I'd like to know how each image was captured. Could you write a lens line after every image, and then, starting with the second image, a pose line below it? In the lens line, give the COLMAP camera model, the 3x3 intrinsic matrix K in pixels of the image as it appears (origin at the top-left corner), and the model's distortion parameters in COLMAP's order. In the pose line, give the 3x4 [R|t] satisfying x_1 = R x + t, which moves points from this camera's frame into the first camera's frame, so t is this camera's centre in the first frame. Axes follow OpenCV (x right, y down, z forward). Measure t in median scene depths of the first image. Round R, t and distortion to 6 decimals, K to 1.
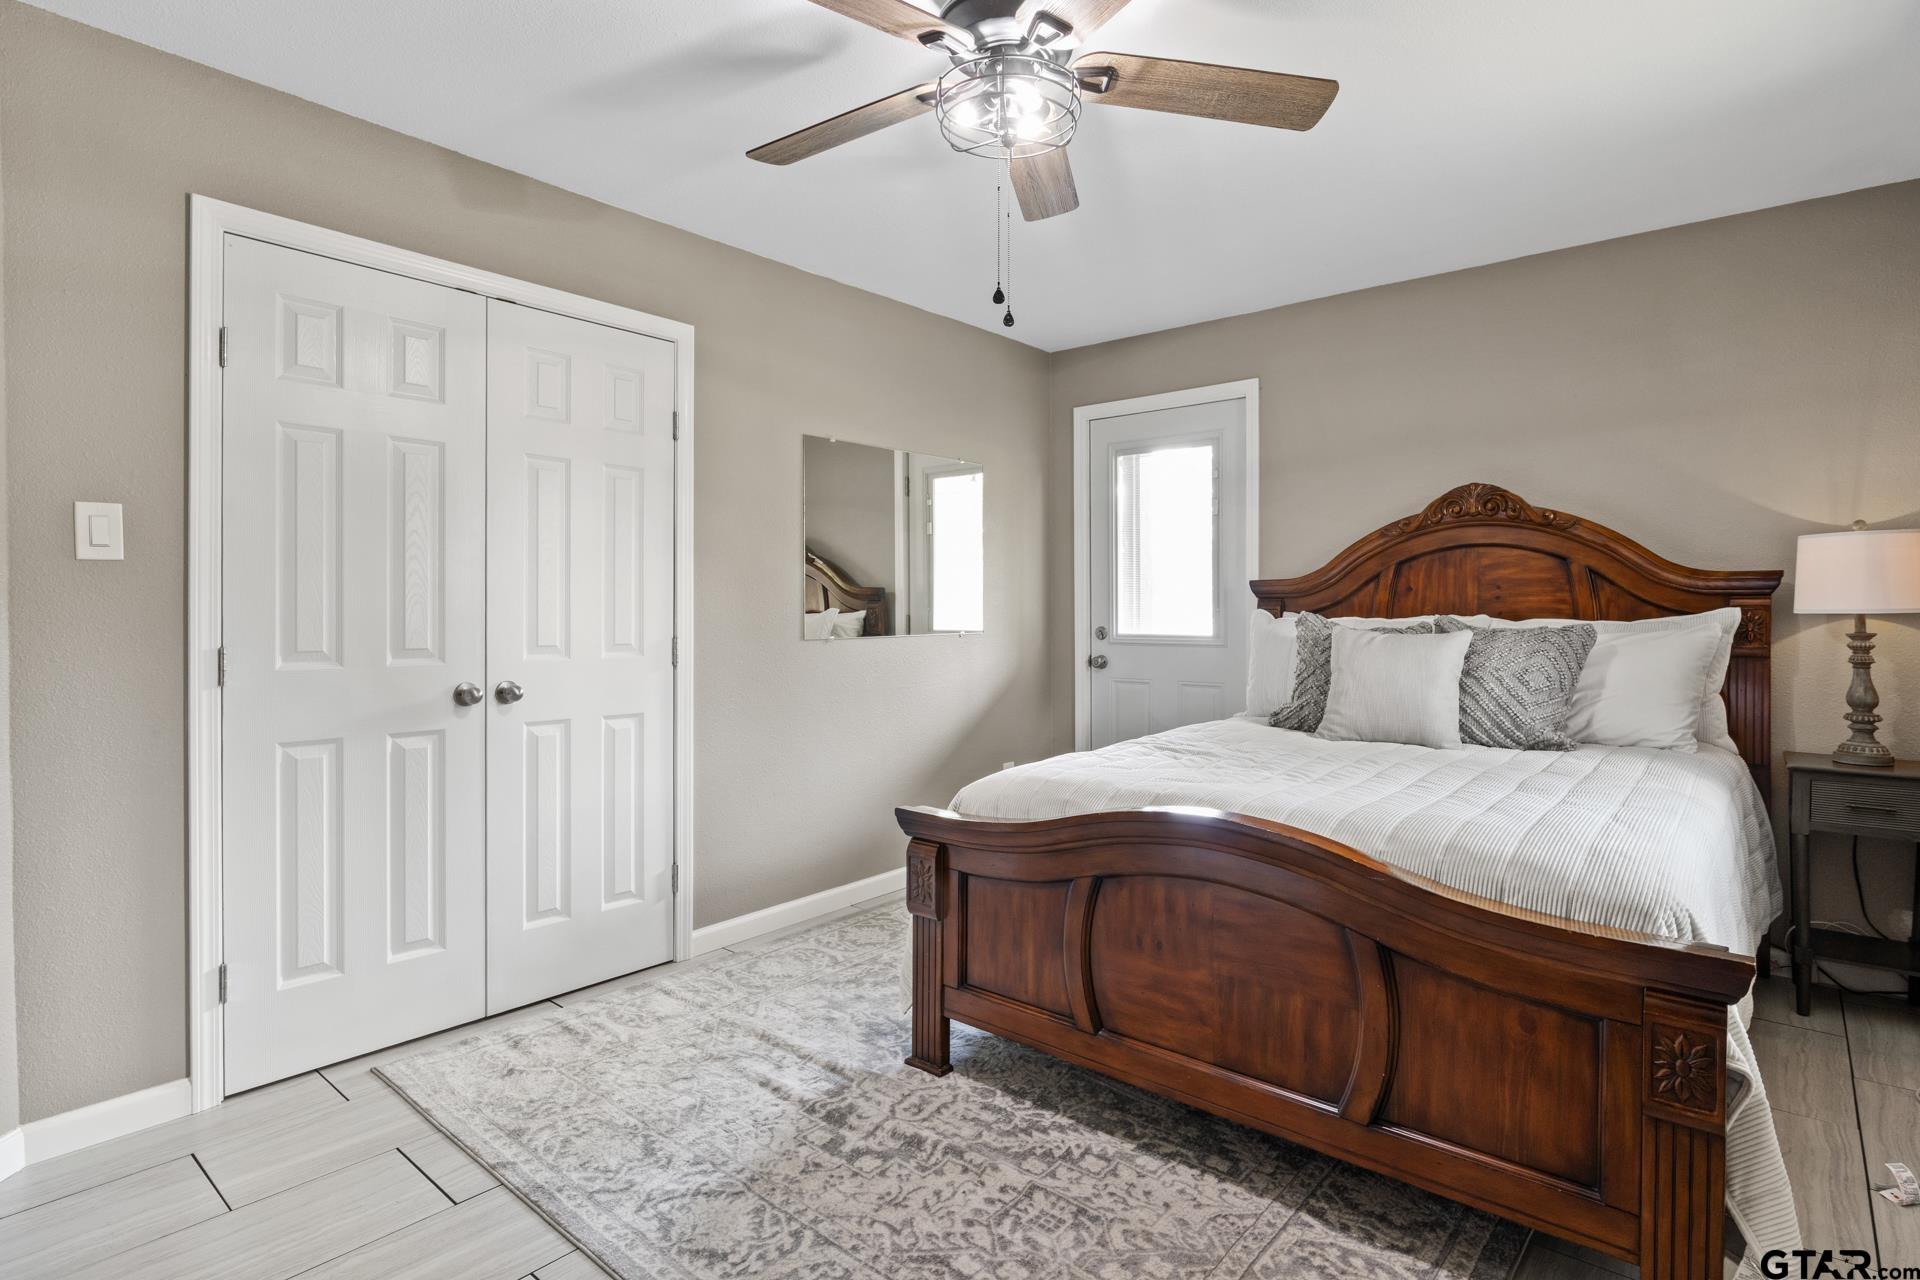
lens RADIAL K [[975.0, 0, 959.4], [0, 975.0, 626.1], [0, 0, 1]] dist [-0.003402, 0.000139]
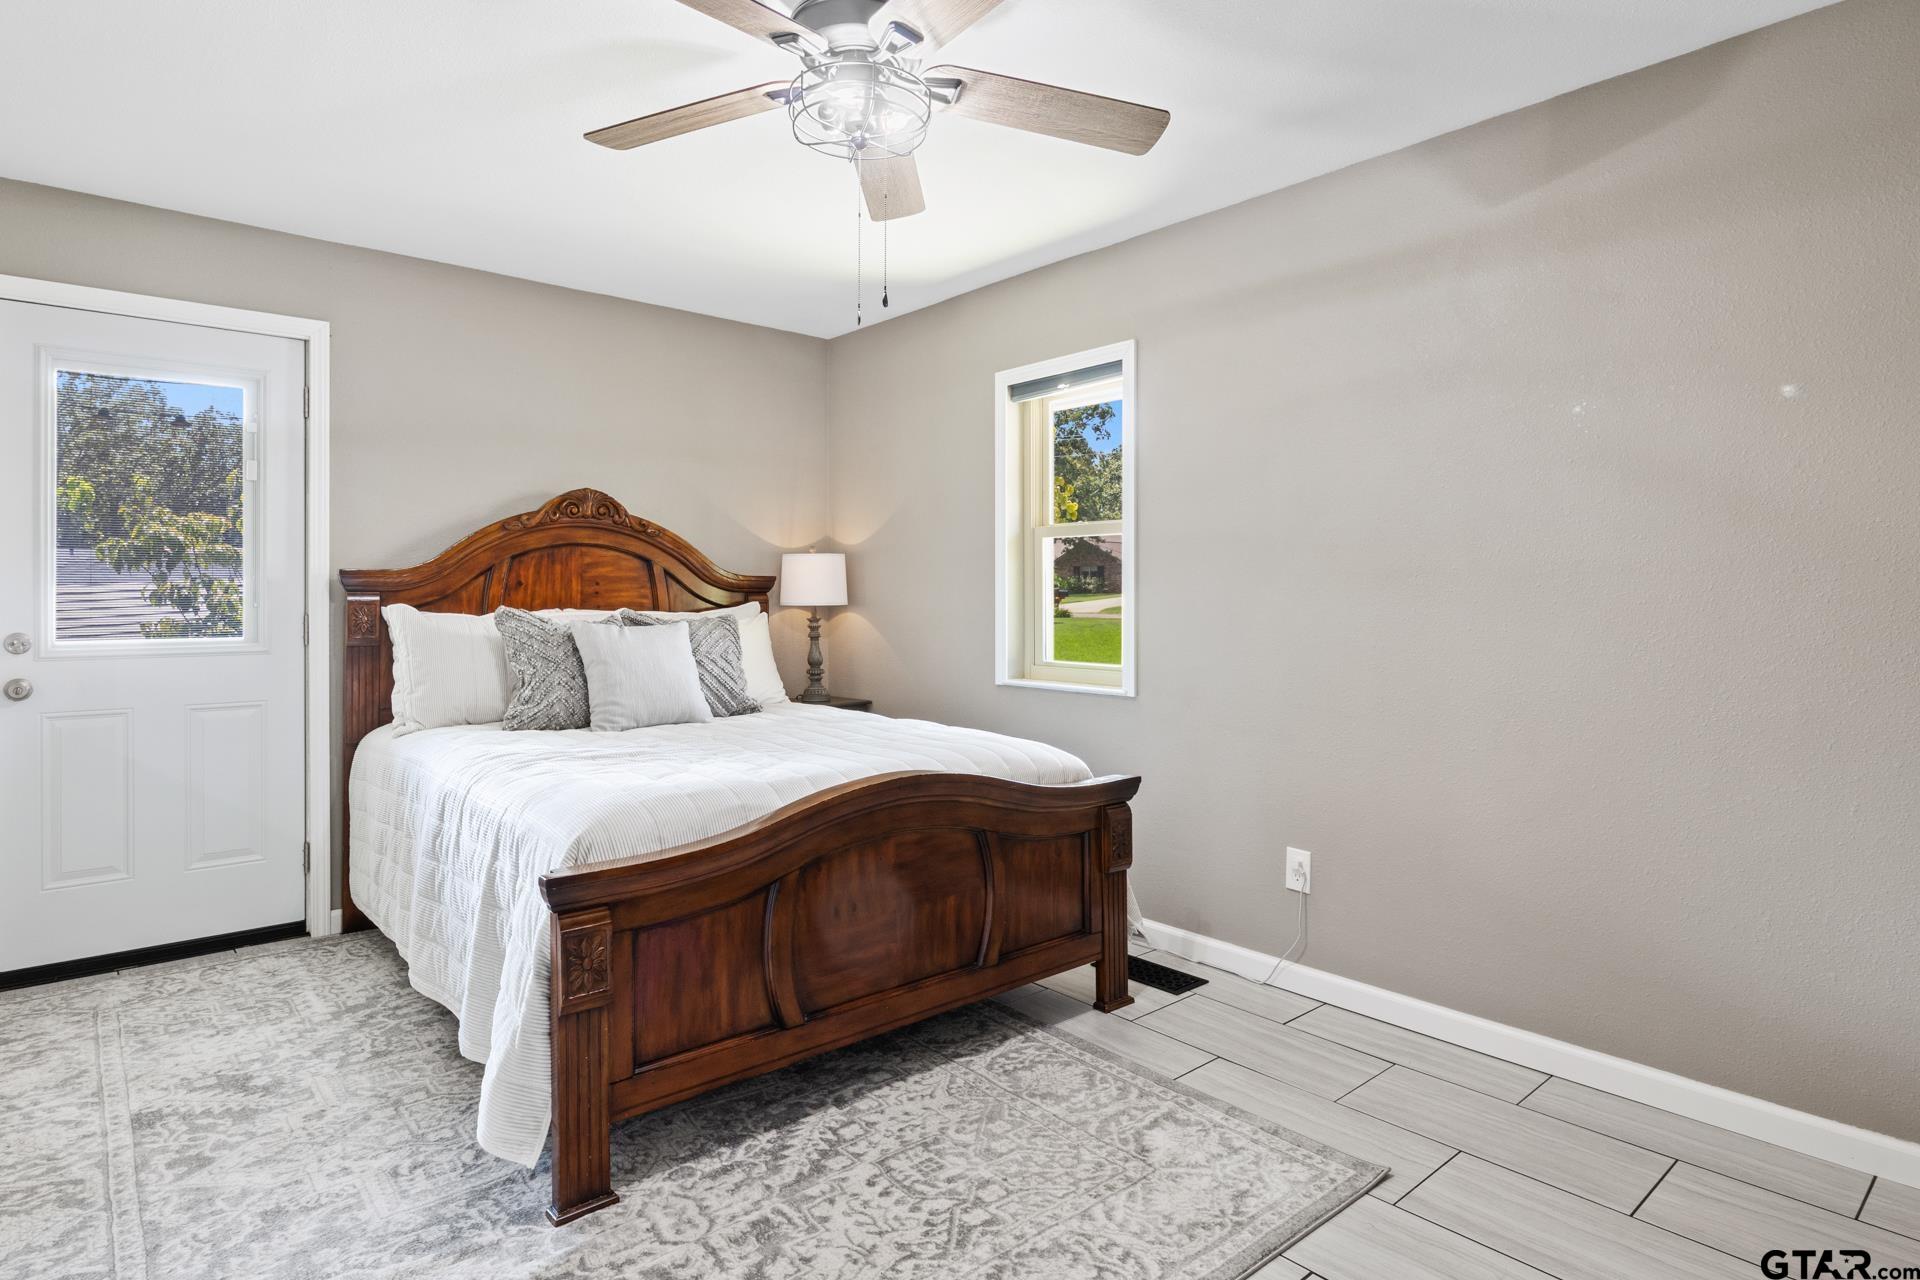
lens RADIAL K [[1035.8, 0, 951.0], [0, 1035.8, 600.4], [0, 0, 1]] dist [-0.004589, -0.000276]
pose [[0.155255, 0.001510, 0.987873, -0.796743], [0.017990, 0.999829, -0.004355, -0.011822], [-0.987711, 0.018448, 0.155201, 0.595820]]
